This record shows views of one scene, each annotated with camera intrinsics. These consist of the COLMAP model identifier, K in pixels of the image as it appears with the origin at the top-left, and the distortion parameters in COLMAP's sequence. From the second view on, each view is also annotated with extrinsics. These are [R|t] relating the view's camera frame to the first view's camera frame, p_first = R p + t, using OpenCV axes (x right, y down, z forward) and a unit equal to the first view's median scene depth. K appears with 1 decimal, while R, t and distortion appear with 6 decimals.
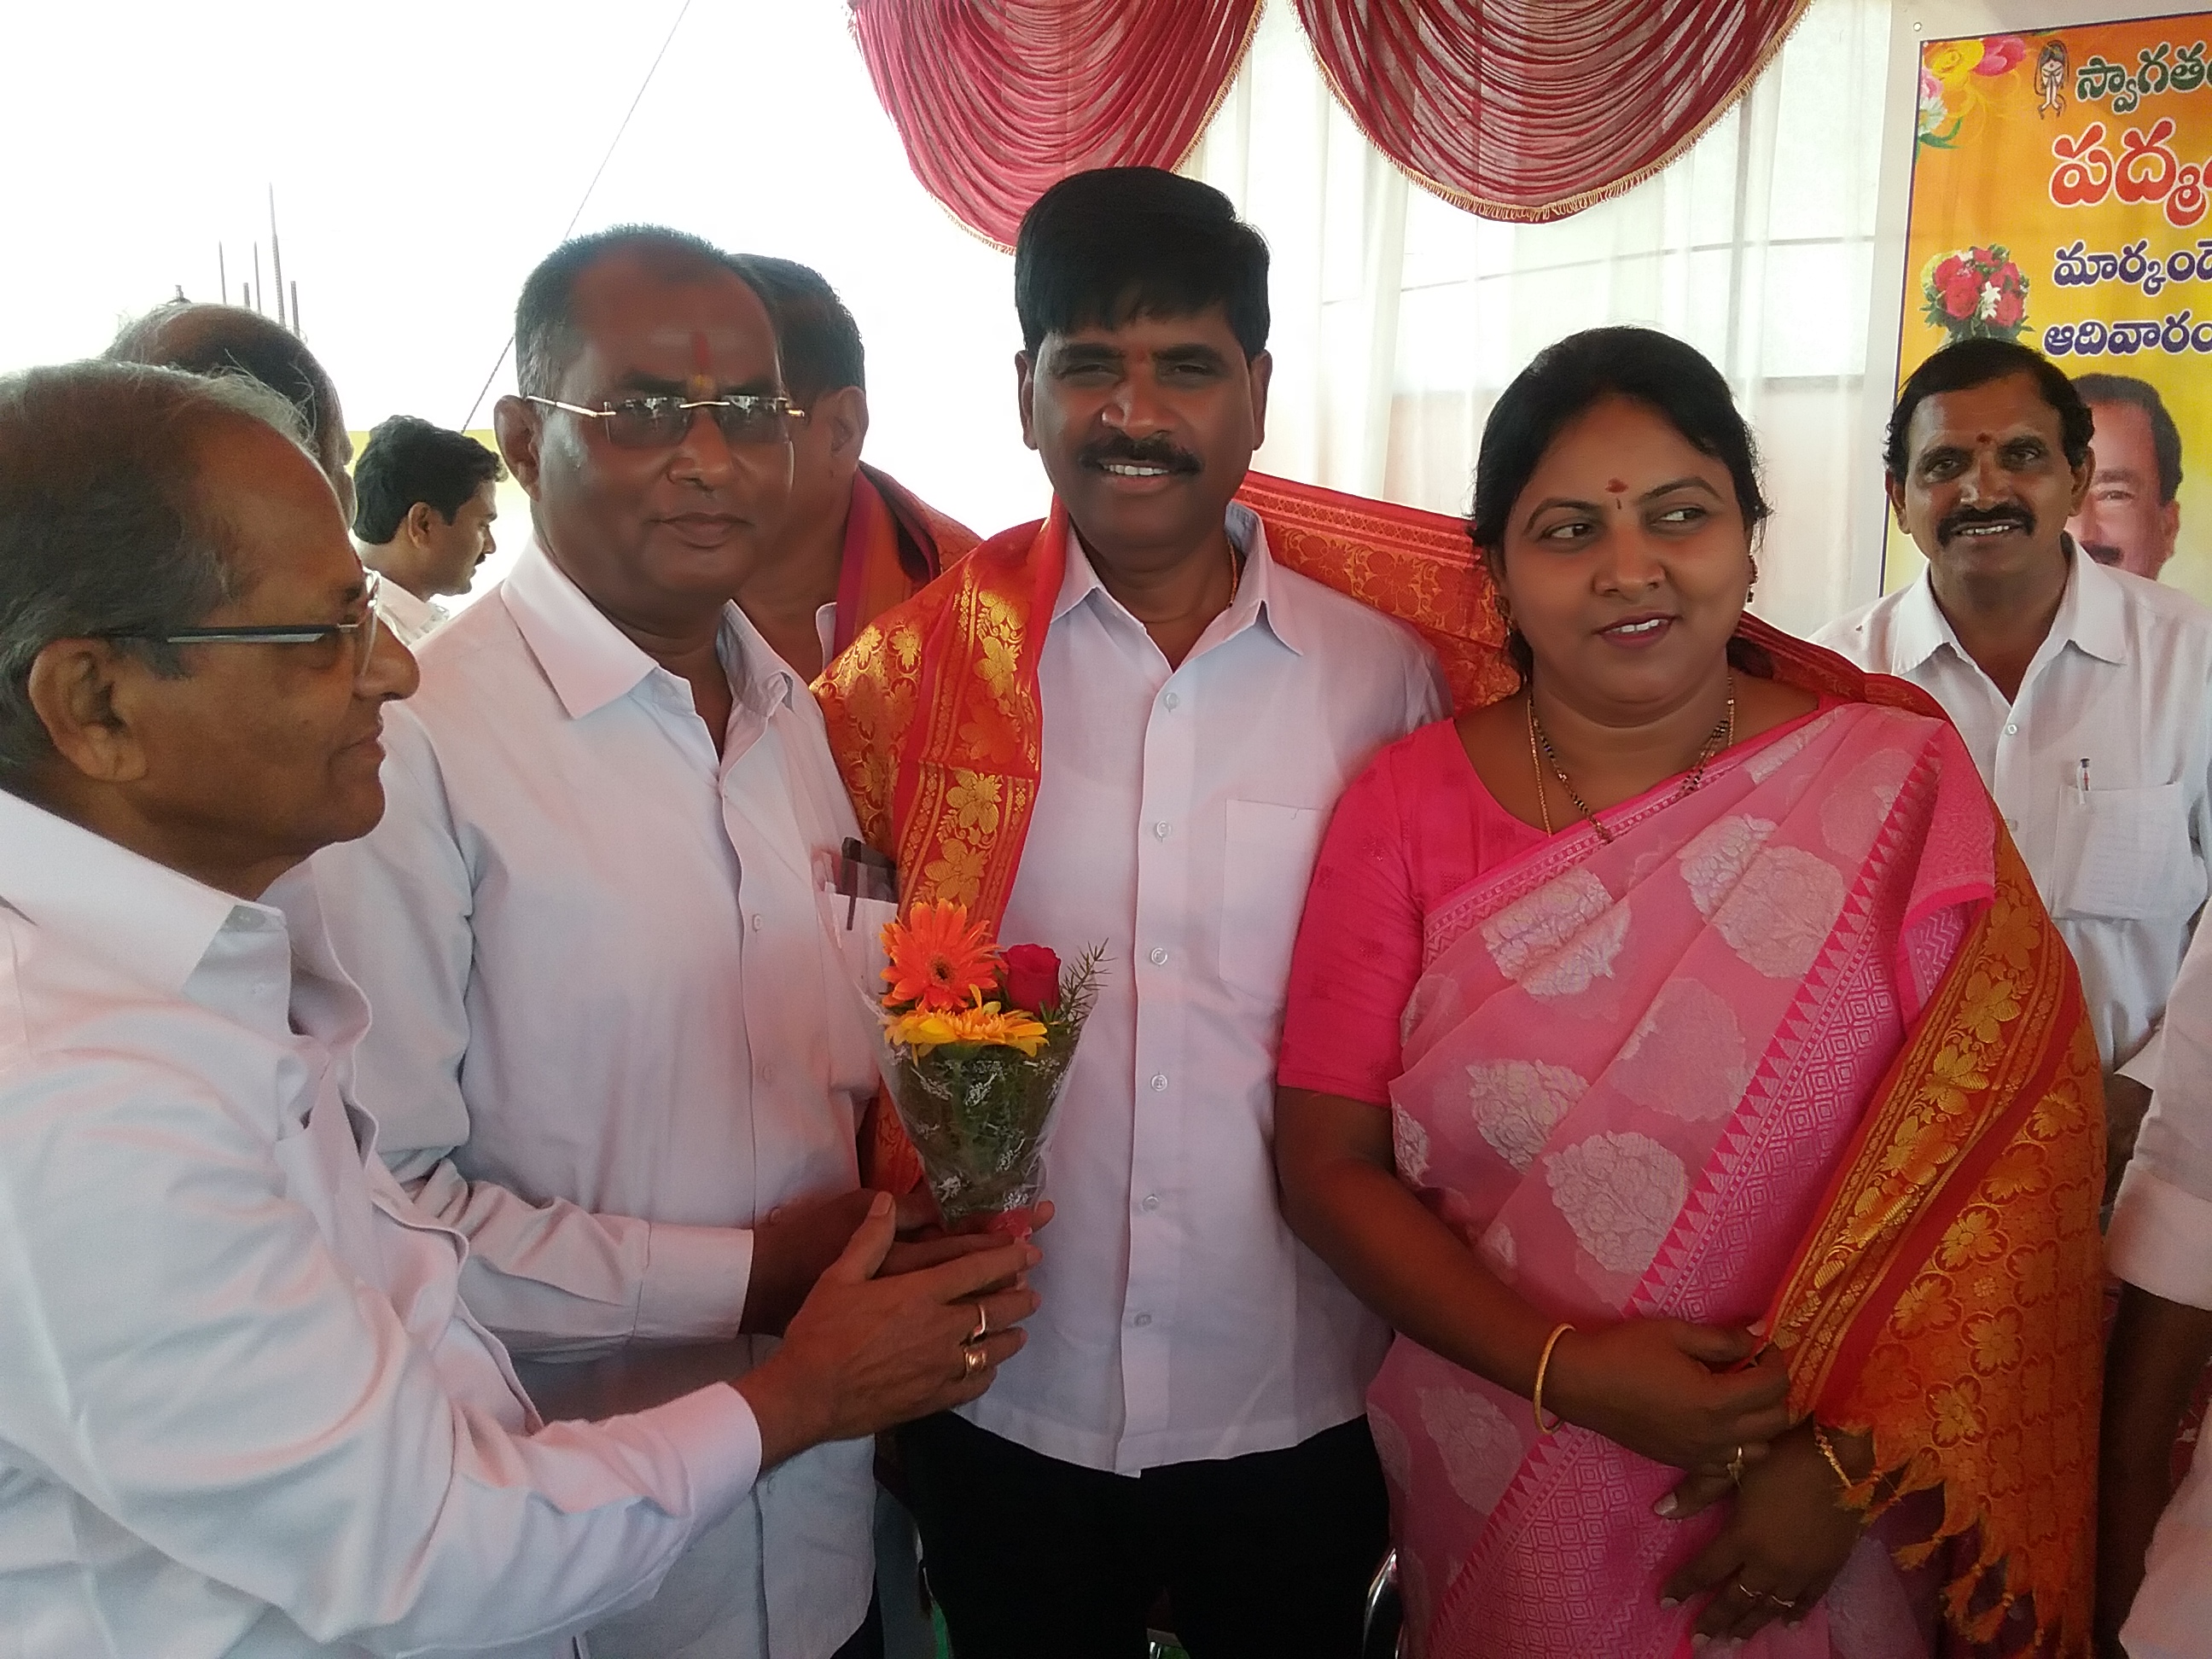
lens RADIAL K [[2058.0, 0, 1077.7], [0, 2058.0, 888.4], [0, 0, 1]] dist [-0.016683, 0.000000]
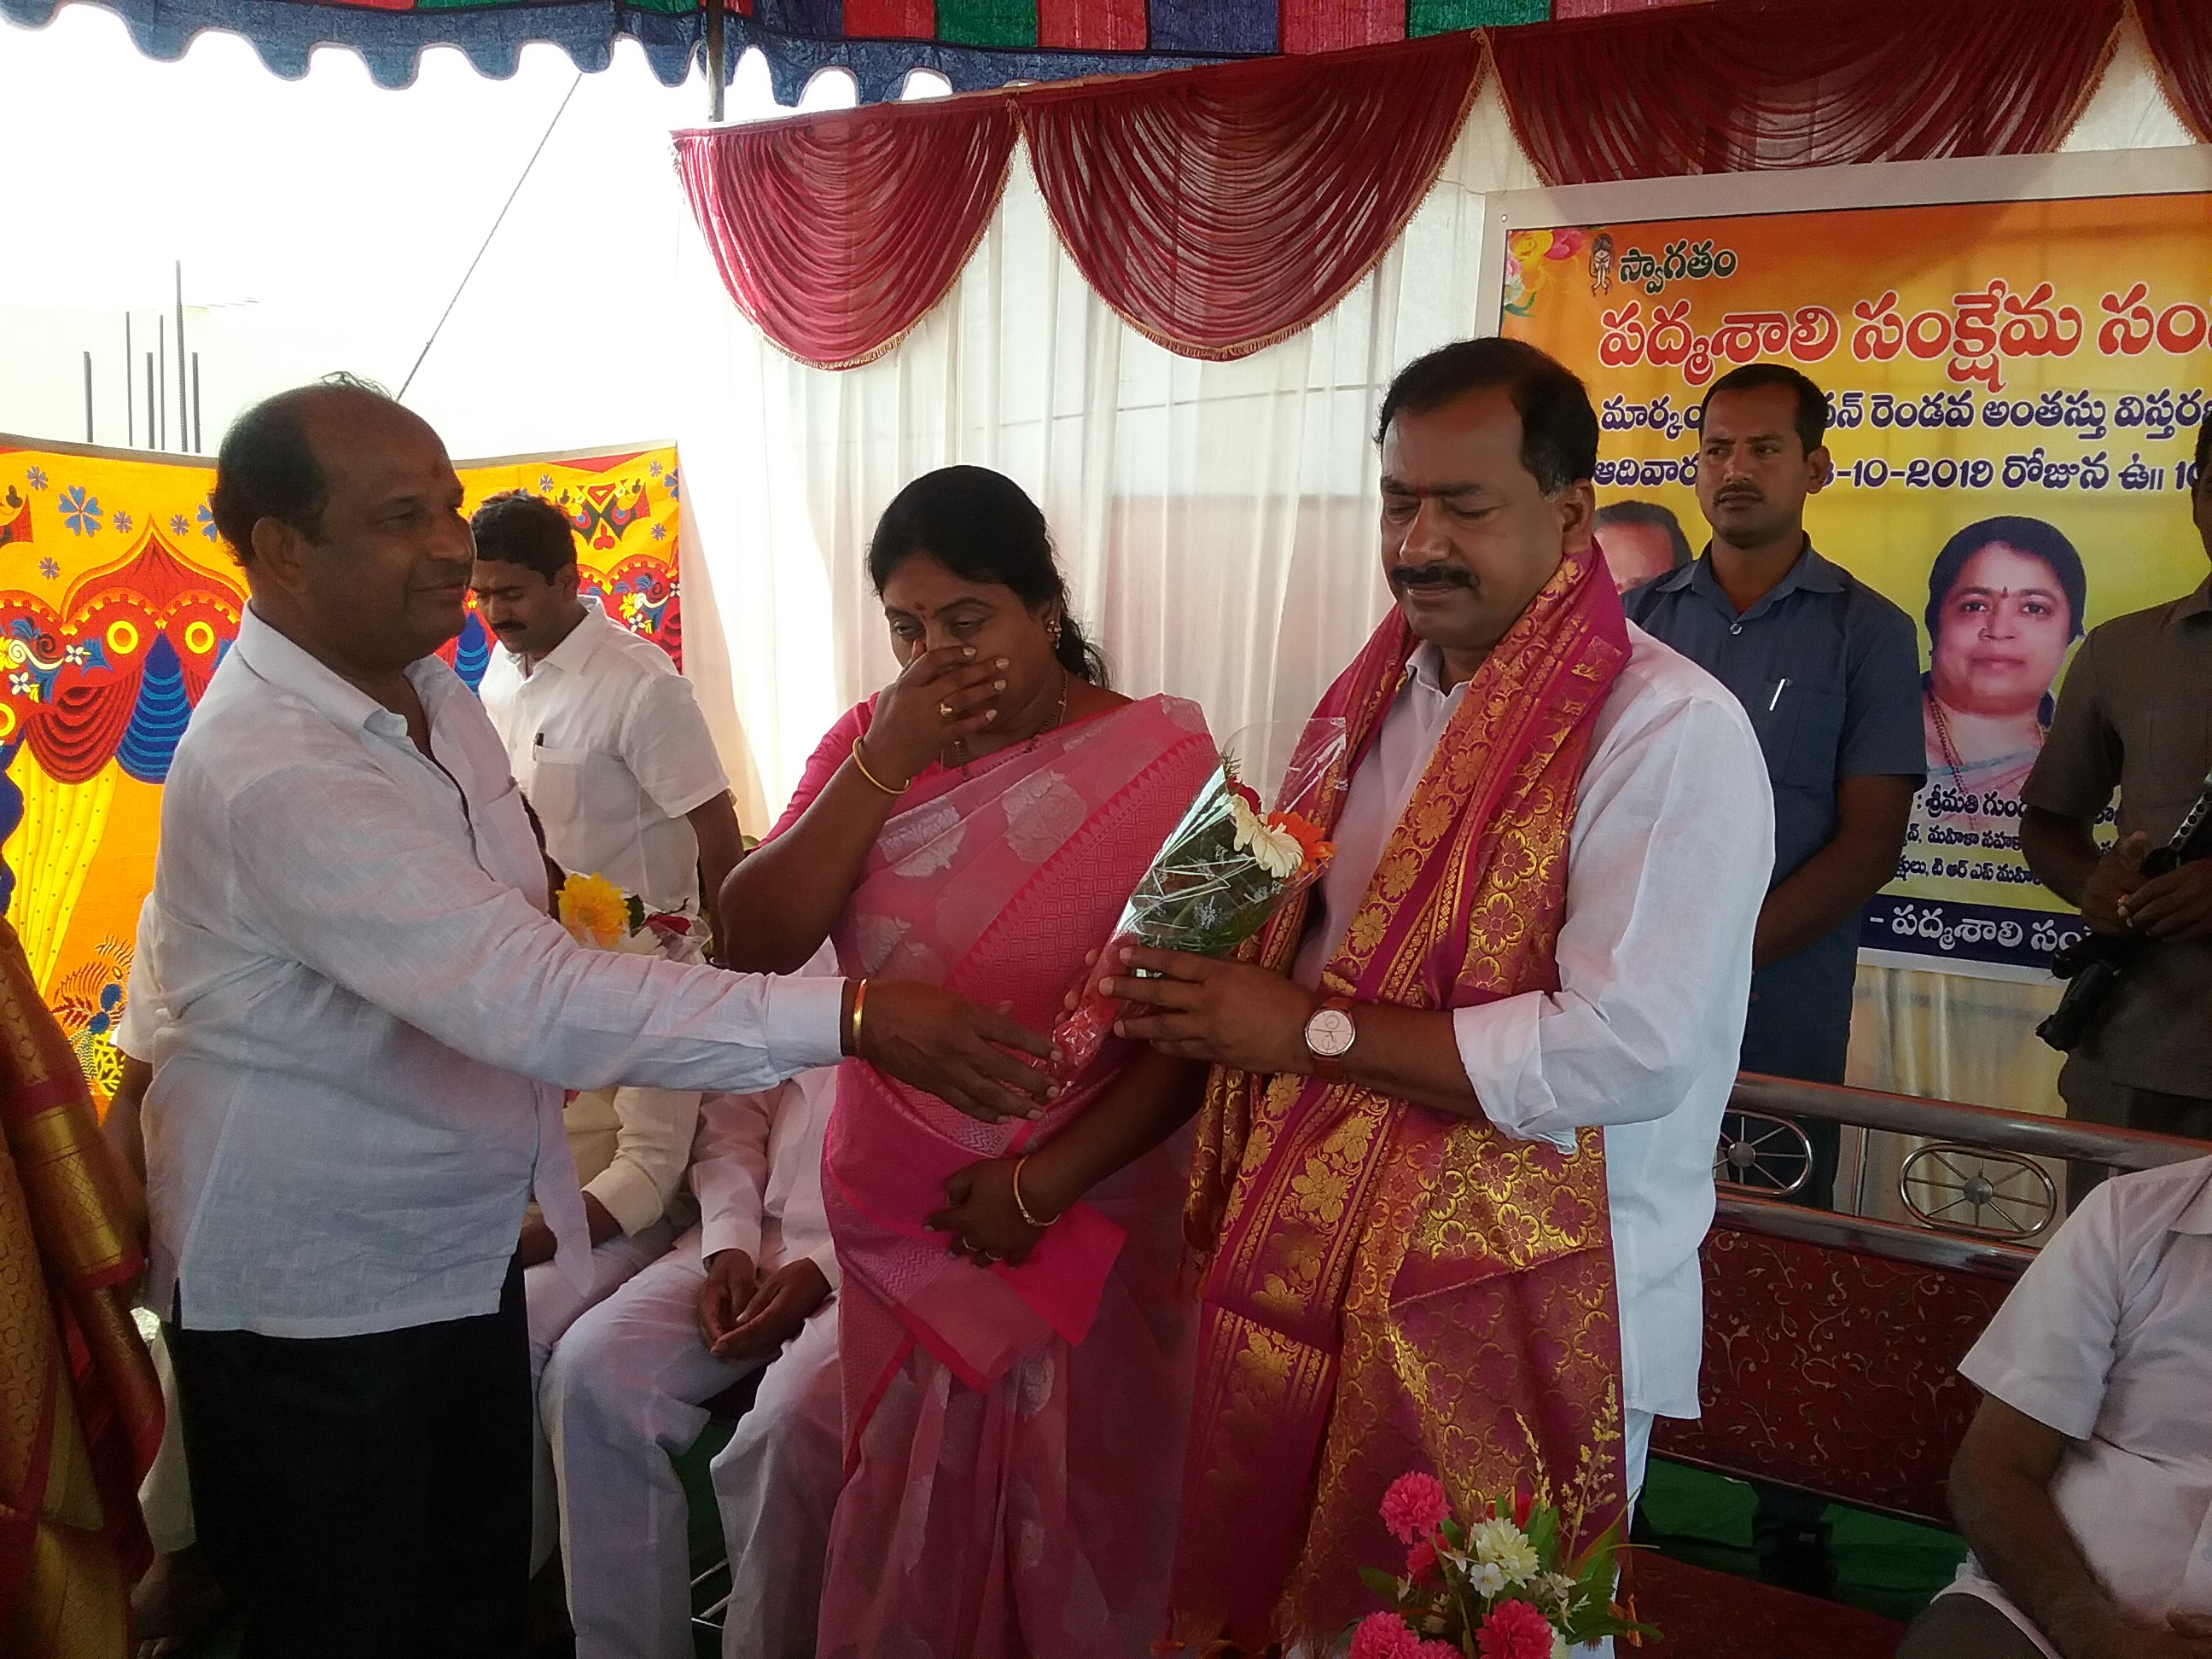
lens RADIAL K [[2073.6, 0, 1080.3], [0, 2073.6, 875.3], [0, 0, 1]] dist [0.014760, 0.000000]
pose [[0.998615, 0.030982, 0.042522, 0.102269], [-0.028770, 0.998249, -0.051676, 0.045092], [-0.044049, 0.050381, 0.997758, -0.206217]]
